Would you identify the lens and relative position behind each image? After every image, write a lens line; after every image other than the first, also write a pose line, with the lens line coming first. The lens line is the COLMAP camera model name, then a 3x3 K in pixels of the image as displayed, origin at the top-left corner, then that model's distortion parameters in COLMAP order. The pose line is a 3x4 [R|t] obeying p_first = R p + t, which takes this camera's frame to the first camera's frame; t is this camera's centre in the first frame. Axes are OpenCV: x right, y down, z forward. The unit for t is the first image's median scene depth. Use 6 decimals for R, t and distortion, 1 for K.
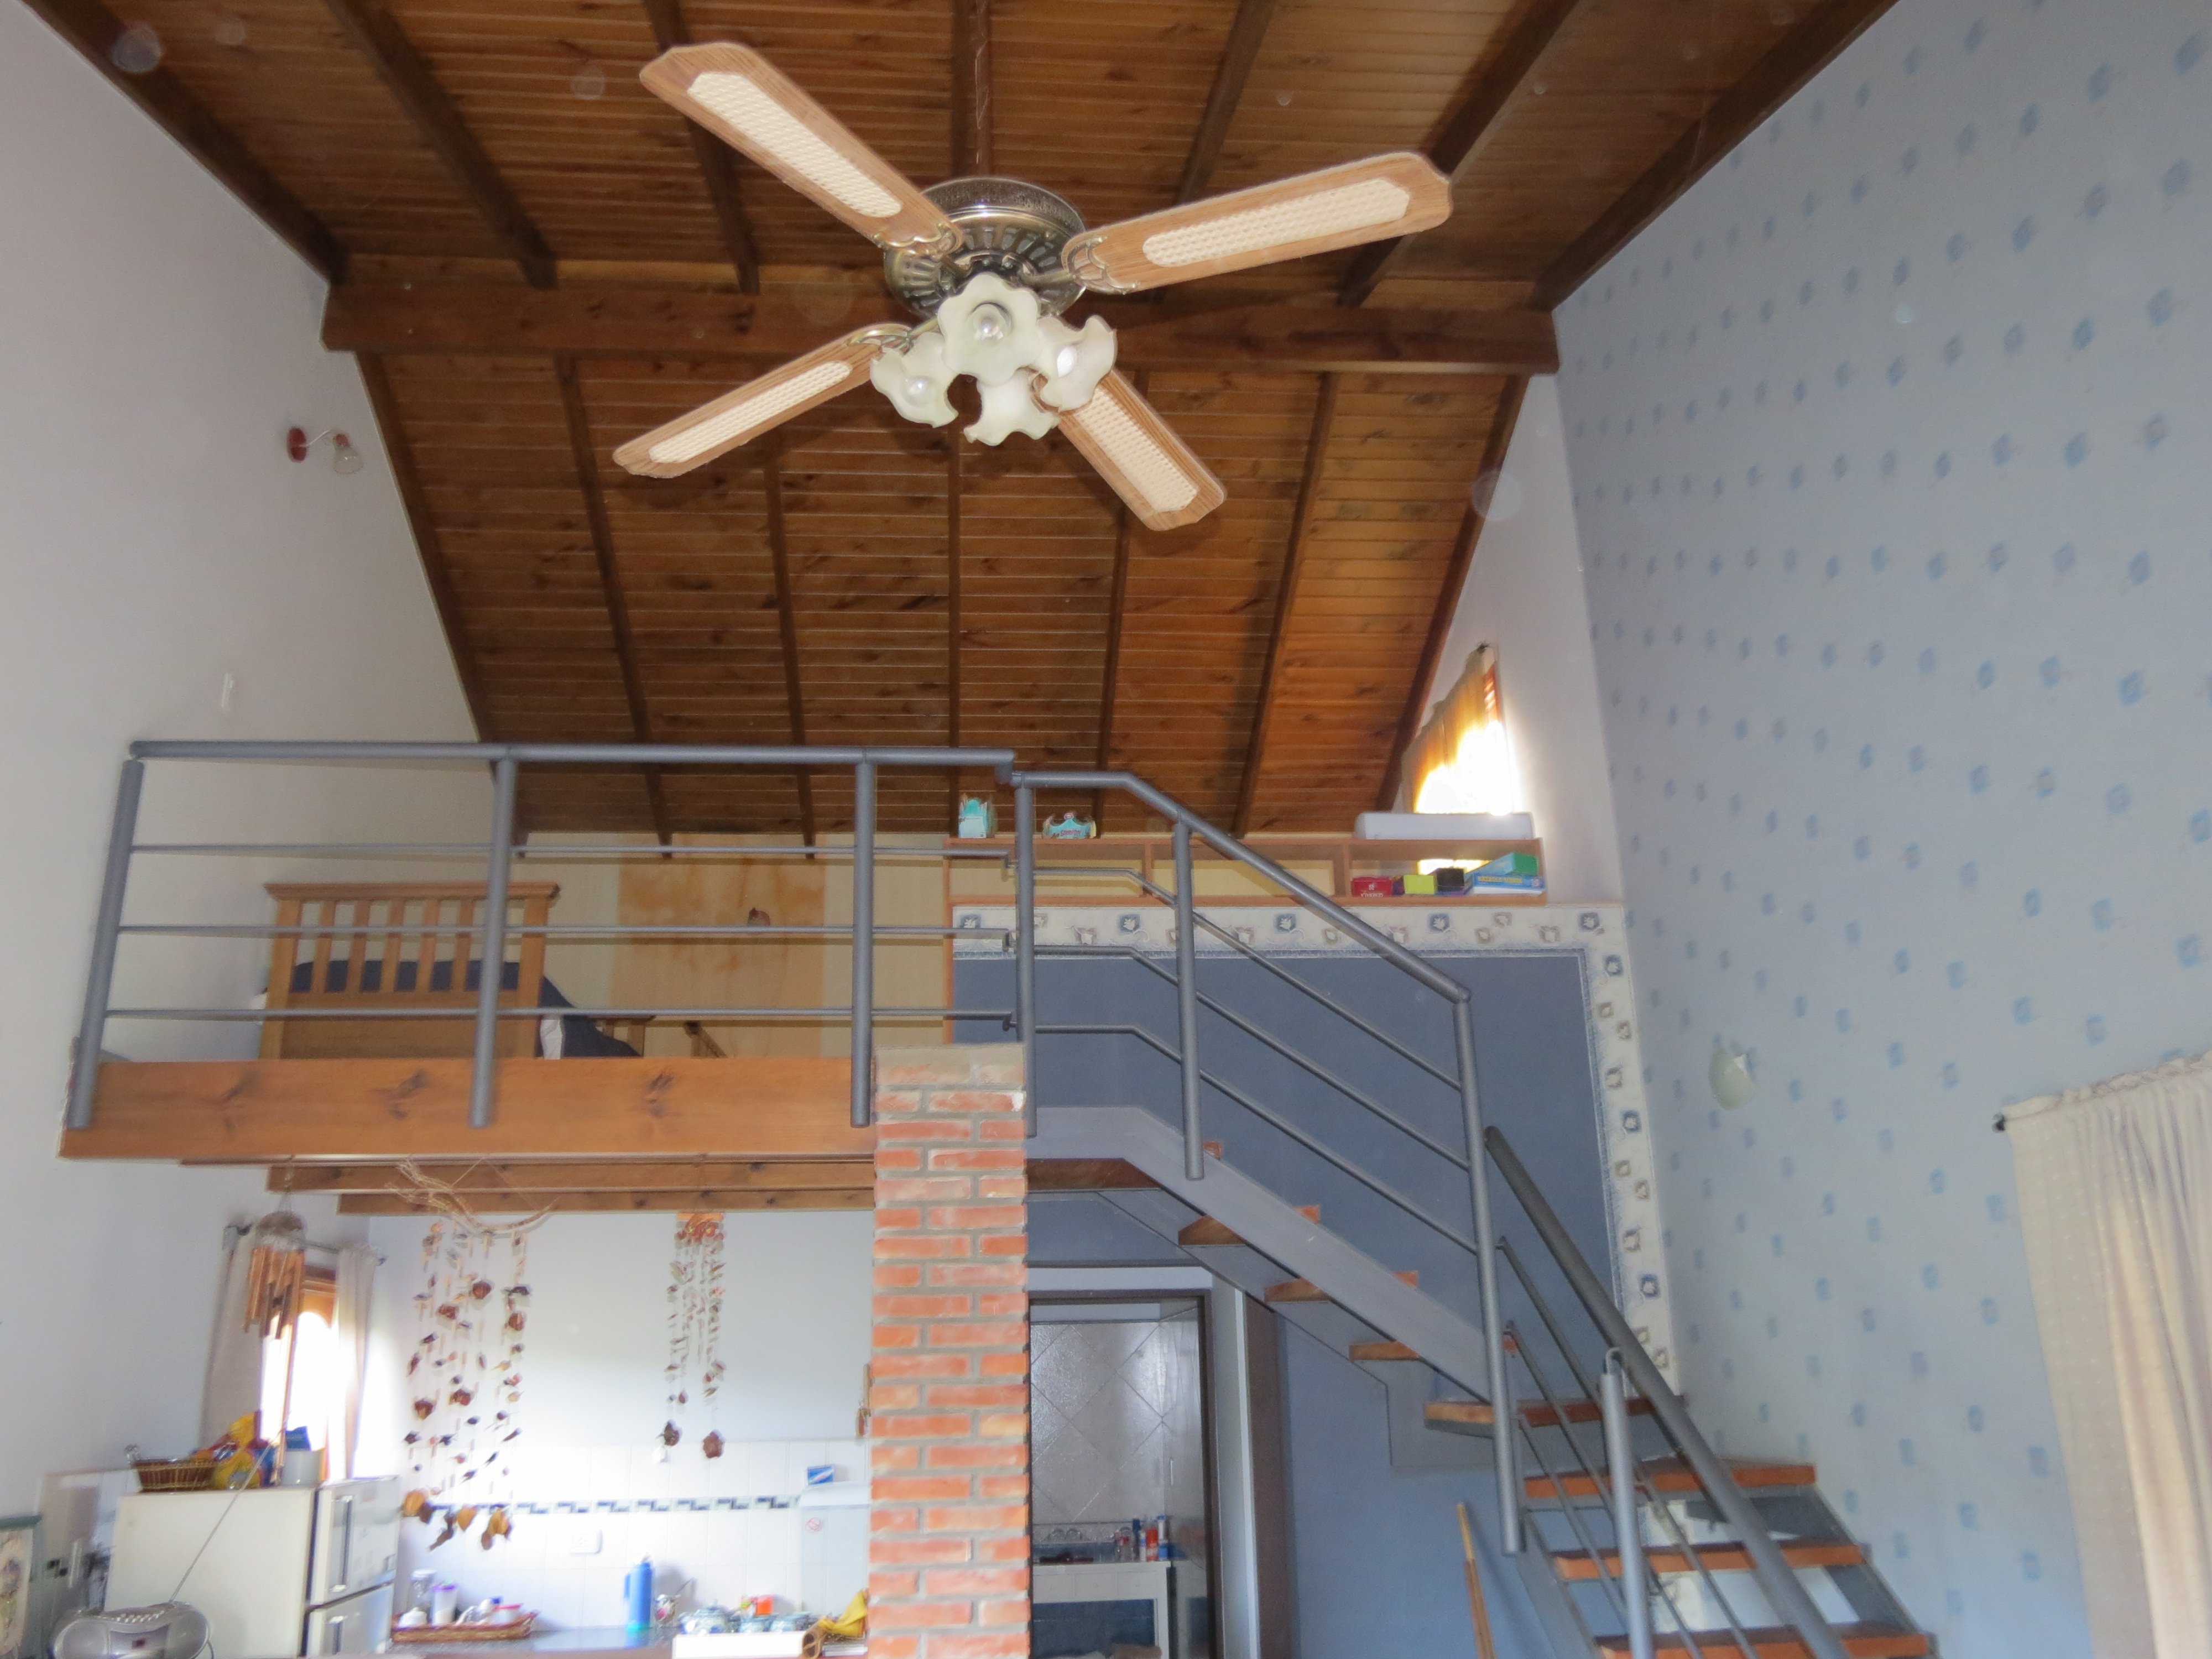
lens RADIAL K [[1746.5, 0, 1121.6], [0, 1746.5, 825.5], [0, 0, 1]] dist [-0.047364, 0.020236]
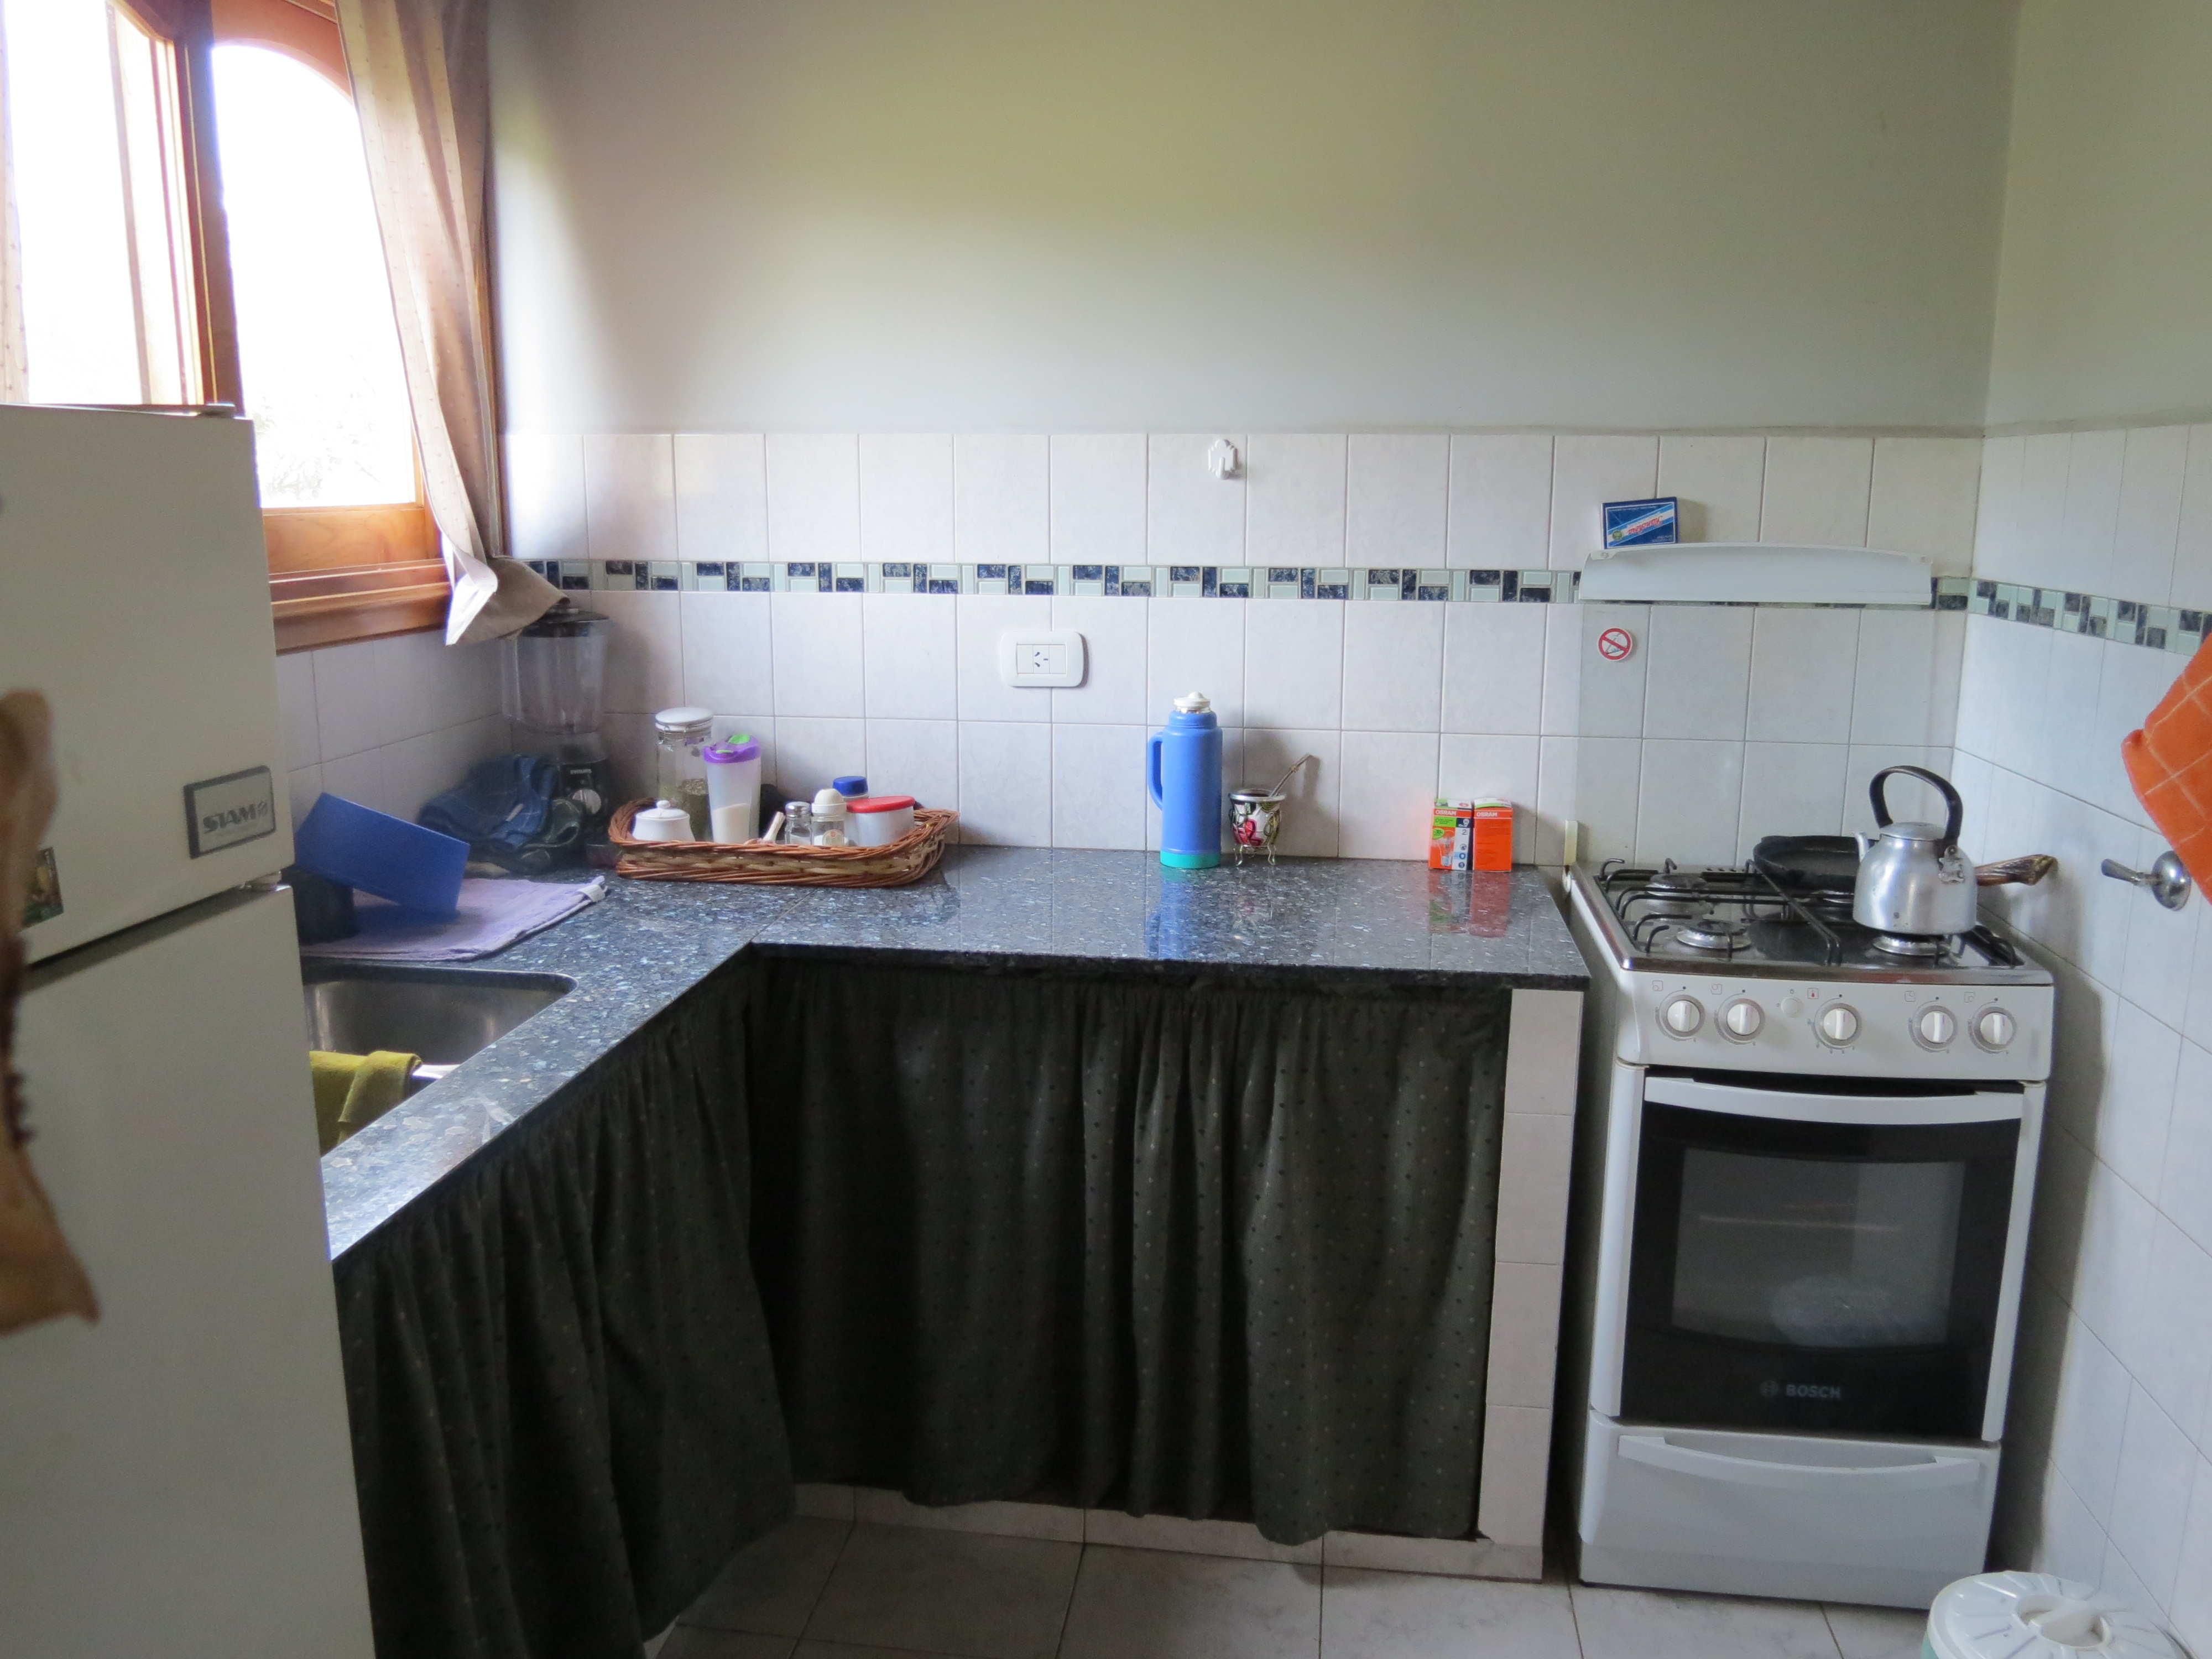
lens RADIAL K [[1746.5, 0, 1113.0], [0, 1746.5, 832.8], [0, 0, 1]] dist [-0.047364, 0.020236]
pose [[0.975708, 0.073120, -0.206512, -0.296539], [0.037779, 0.872375, 0.487375, 0.355976], [0.215793, -0.483338, 0.848421, 0.901516]]
